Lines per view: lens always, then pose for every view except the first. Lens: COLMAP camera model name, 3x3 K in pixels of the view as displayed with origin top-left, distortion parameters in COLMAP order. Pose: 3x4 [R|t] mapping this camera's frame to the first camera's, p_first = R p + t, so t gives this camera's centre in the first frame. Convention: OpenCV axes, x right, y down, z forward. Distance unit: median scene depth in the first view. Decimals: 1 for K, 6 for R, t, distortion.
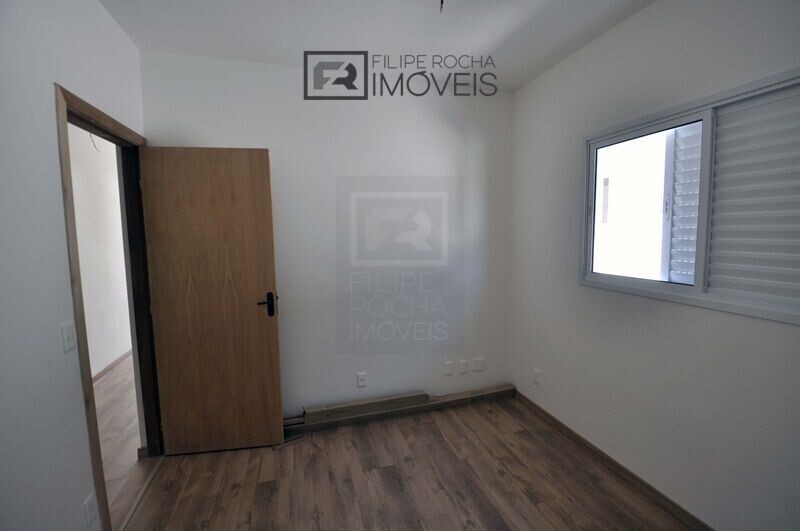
lens RADIAL K [[348.8, 0, 401.7], [0, 348.8, 262.0], [0, 0, 1]] dist [0.020845, -0.024158]
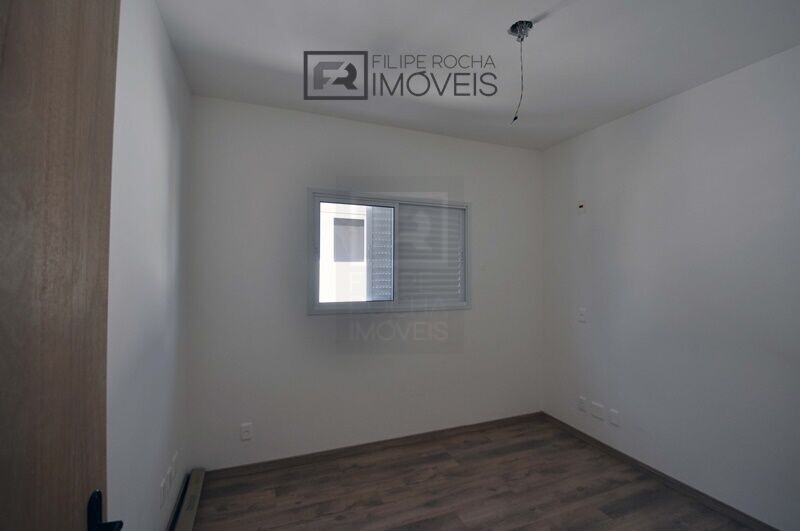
lens RADIAL K [[348.8, 0, 401.7], [0, 348.8, 262.0], [0, 0, 1]] dist [0.020845, -0.024158]
pose [[-0.074528, 0.030250, 0.996760, -0.684950], [0.080296, 0.996476, -0.024238, -0.059106], [-0.993981, 0.078229, -0.076694, 0.825591]]
